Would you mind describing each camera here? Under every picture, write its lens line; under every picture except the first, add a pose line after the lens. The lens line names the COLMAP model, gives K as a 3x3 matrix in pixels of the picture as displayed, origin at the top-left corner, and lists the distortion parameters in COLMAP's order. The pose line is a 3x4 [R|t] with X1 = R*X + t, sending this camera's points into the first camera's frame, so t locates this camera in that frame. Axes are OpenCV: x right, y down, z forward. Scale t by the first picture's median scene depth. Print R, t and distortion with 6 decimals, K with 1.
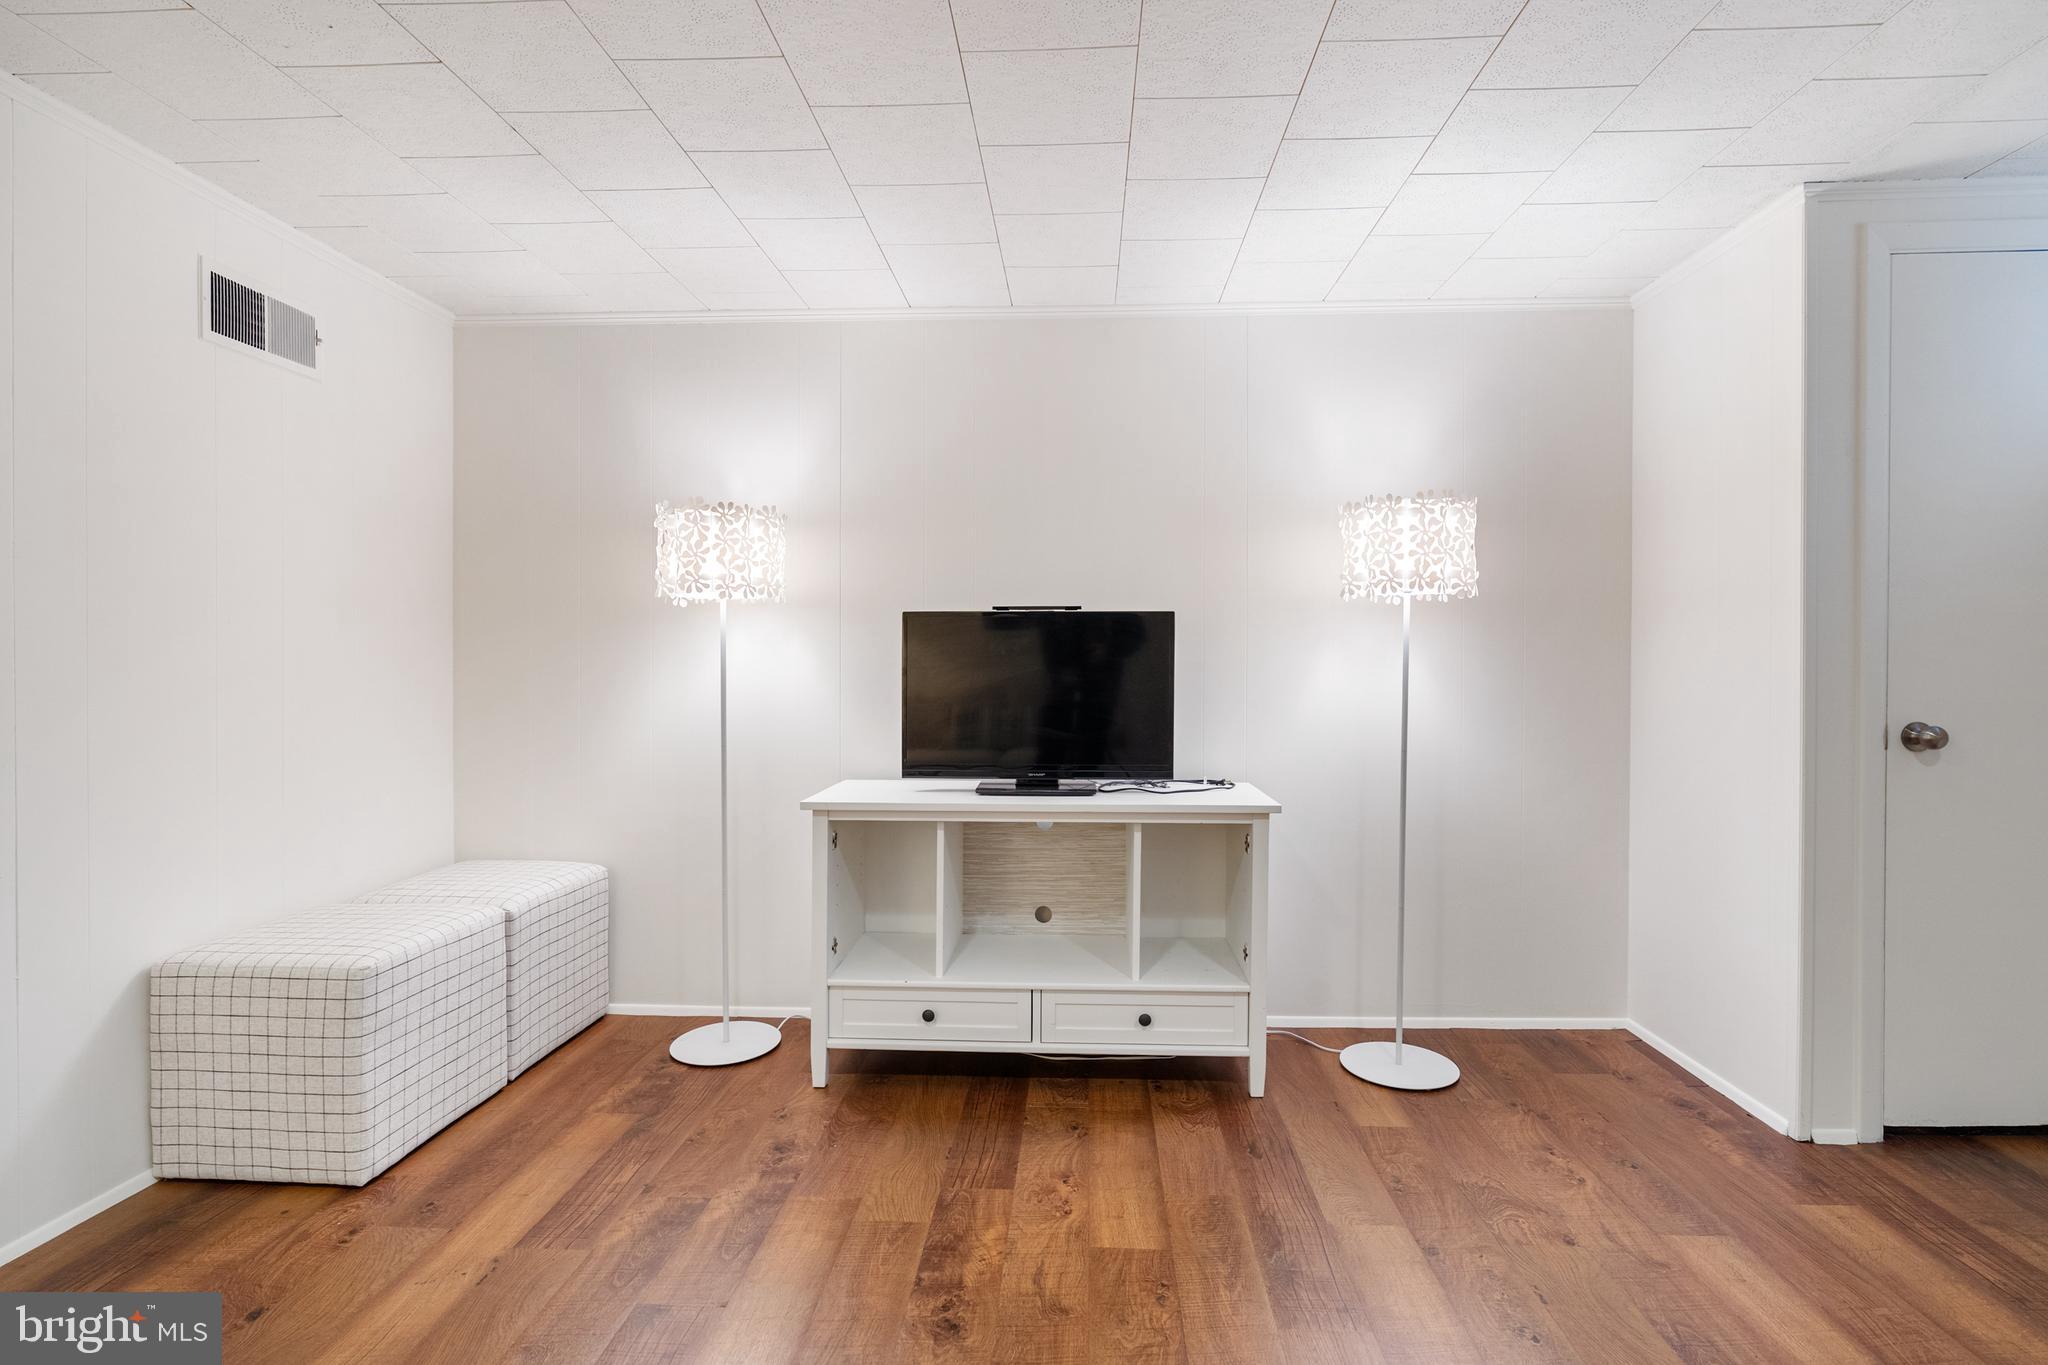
lens RADIAL K [[942.8, 0, 1033.7], [0, 942.8, 685.0], [0, 0, 1]] dist [-0.003213, 0.002131]
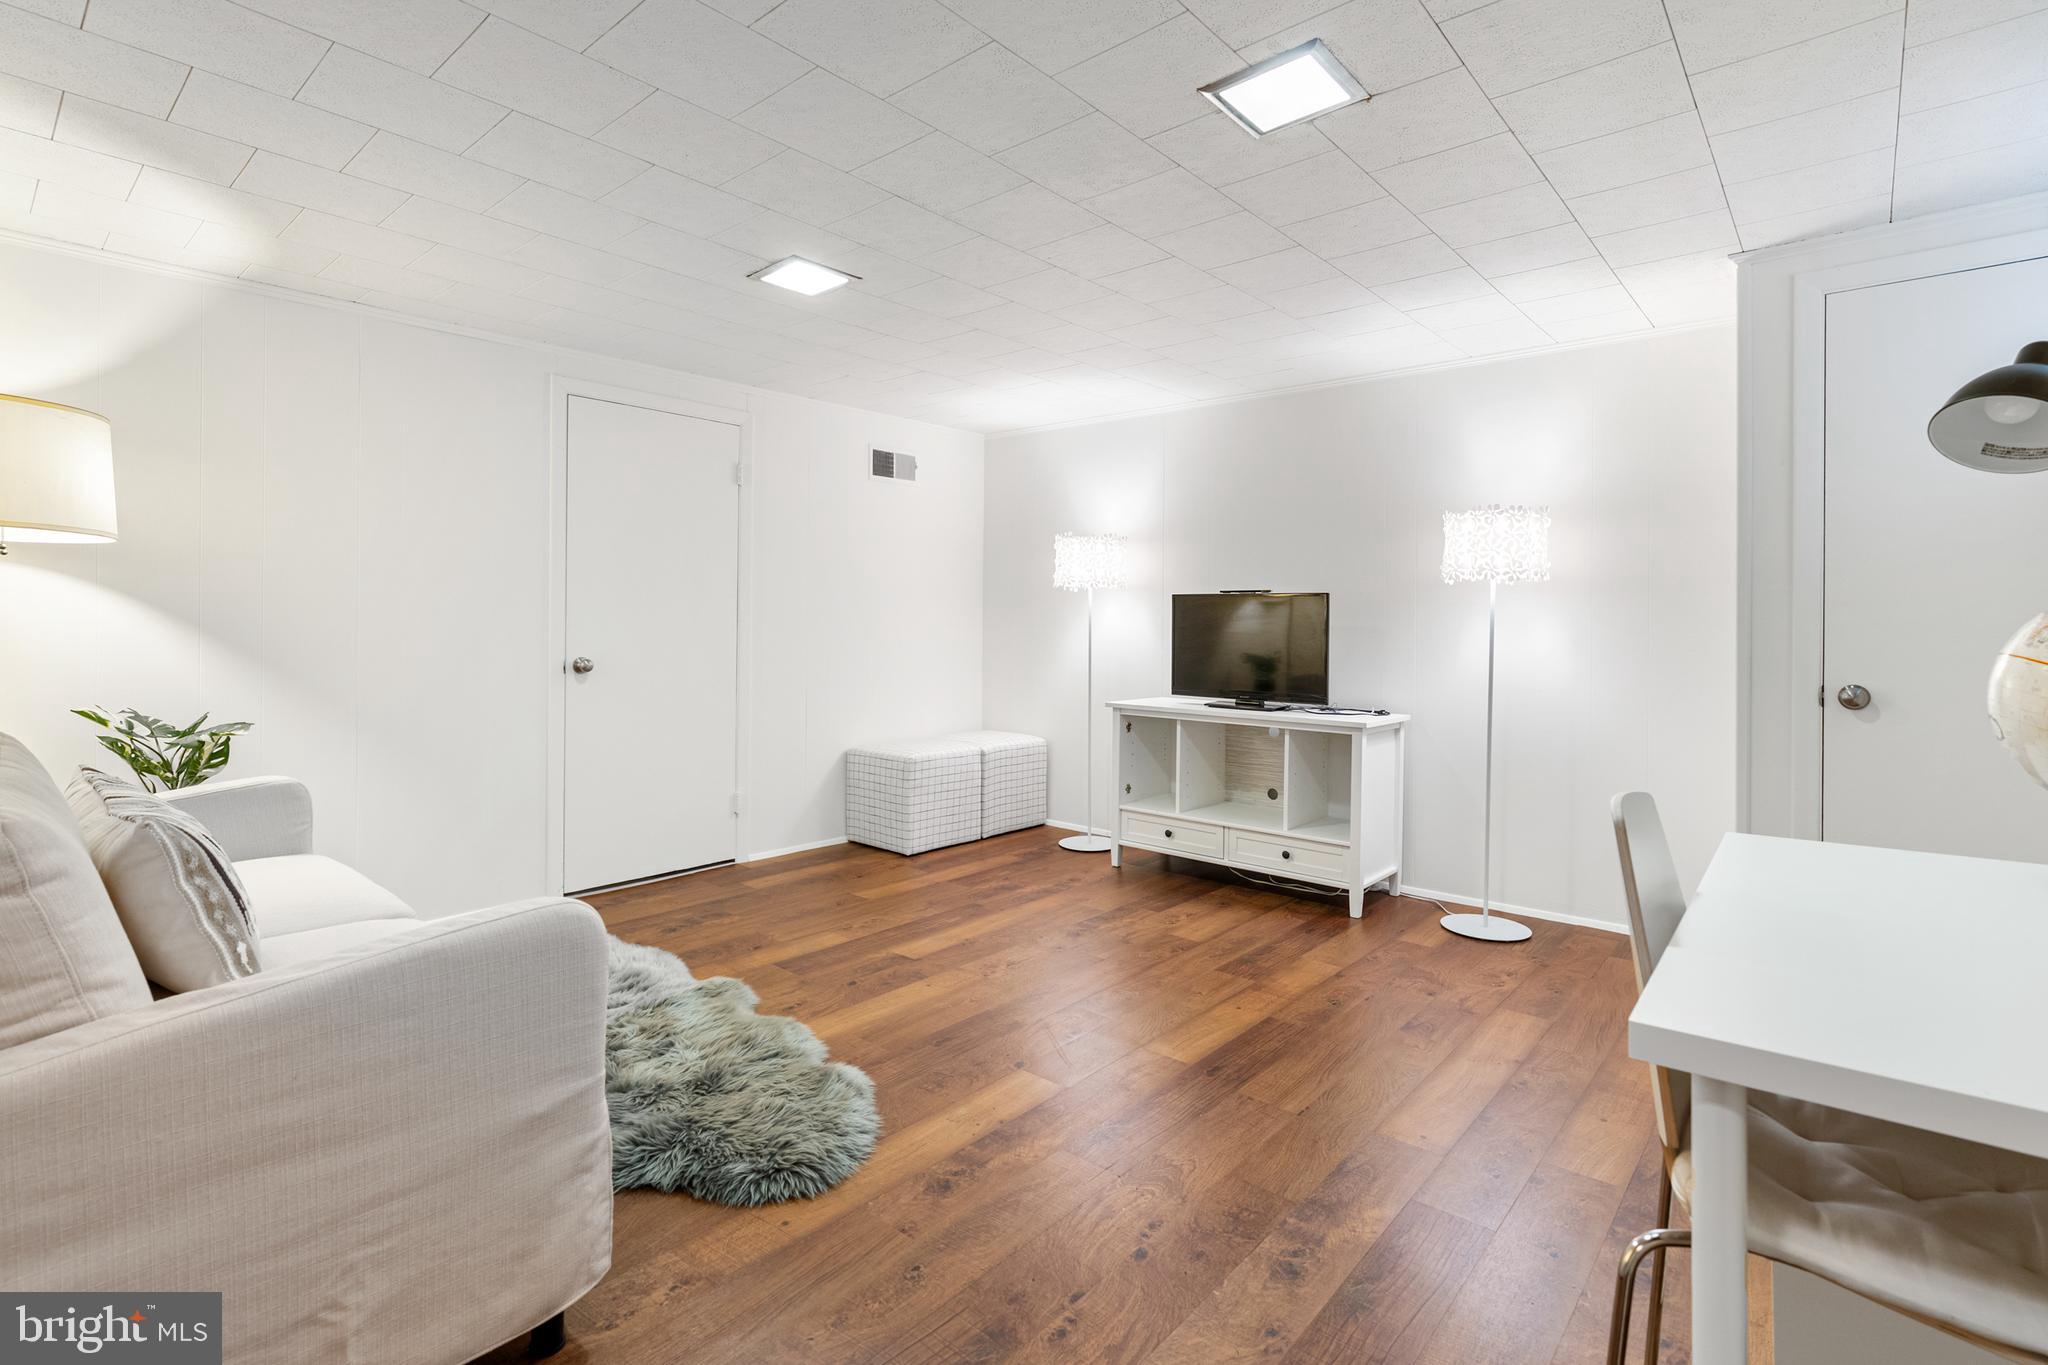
lens RADIAL K [[949.9, 0, 1031.0], [0, 949.9, 649.7], [0, 0, 1]] dist [-0.002038, 0.000411]
pose [[0.790138, 0.027602, -0.612307, 0.753452], [-0.022964, 0.999617, 0.015428, 0.000264], [0.612498, 0.001871, 0.790470, -0.516168]]
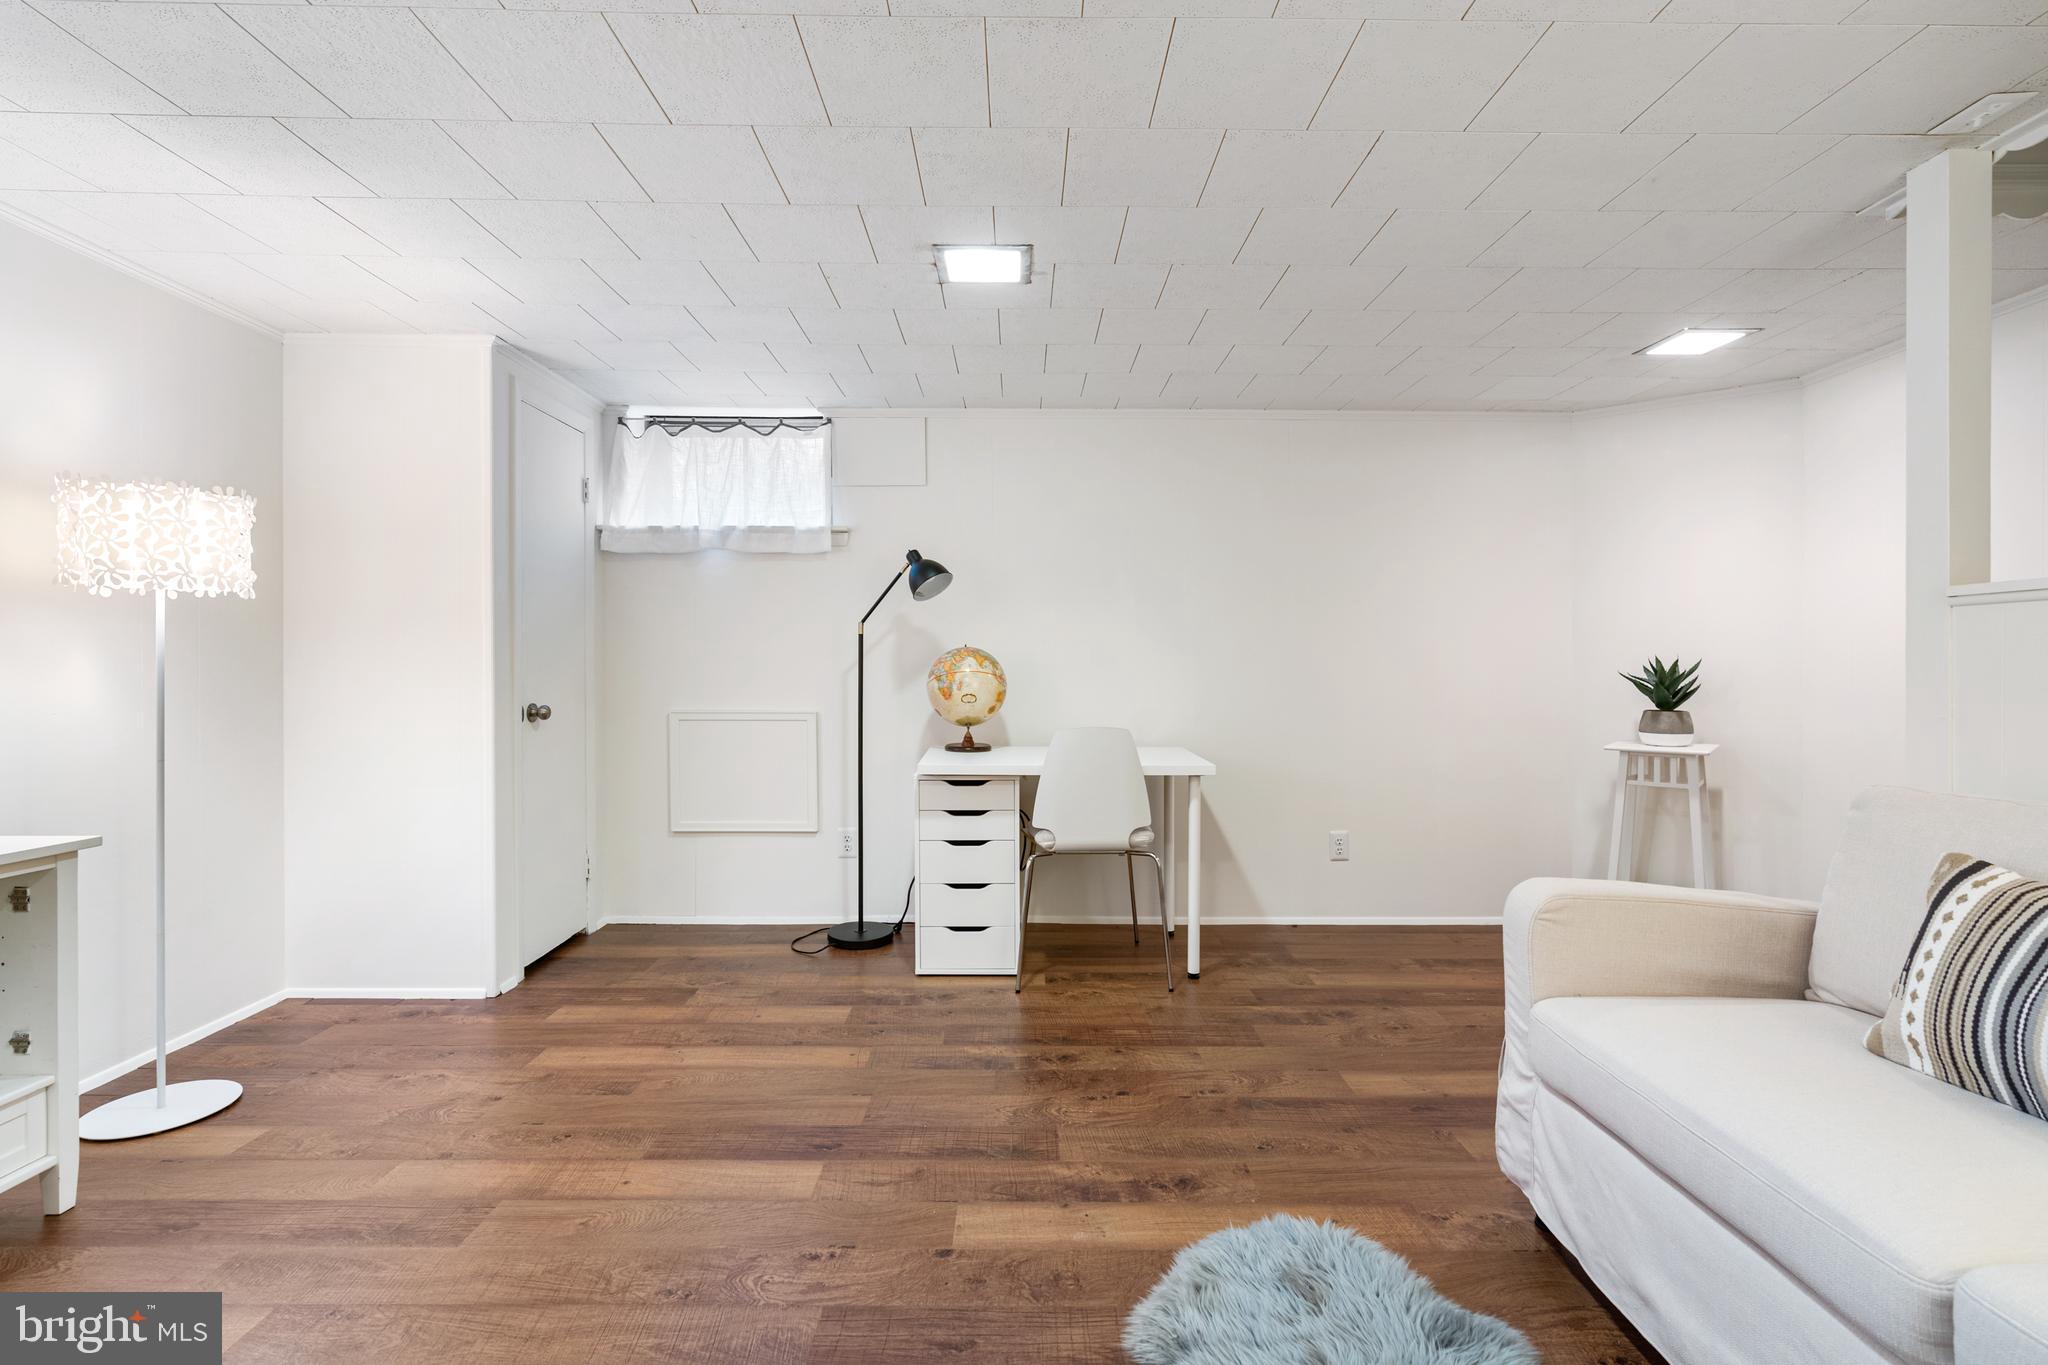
lens RADIAL K [[942.8, 0, 1033.7], [0, 942.8, 685.0], [0, 0, 1]] dist [-0.003213, 0.002131]
pose [[-0.045573, -0.028863, 0.998544, -0.599025], [0.013436, 0.999474, 0.029503, -0.023127], [-0.998871, 0.014761, -0.045161, 0.213976]]
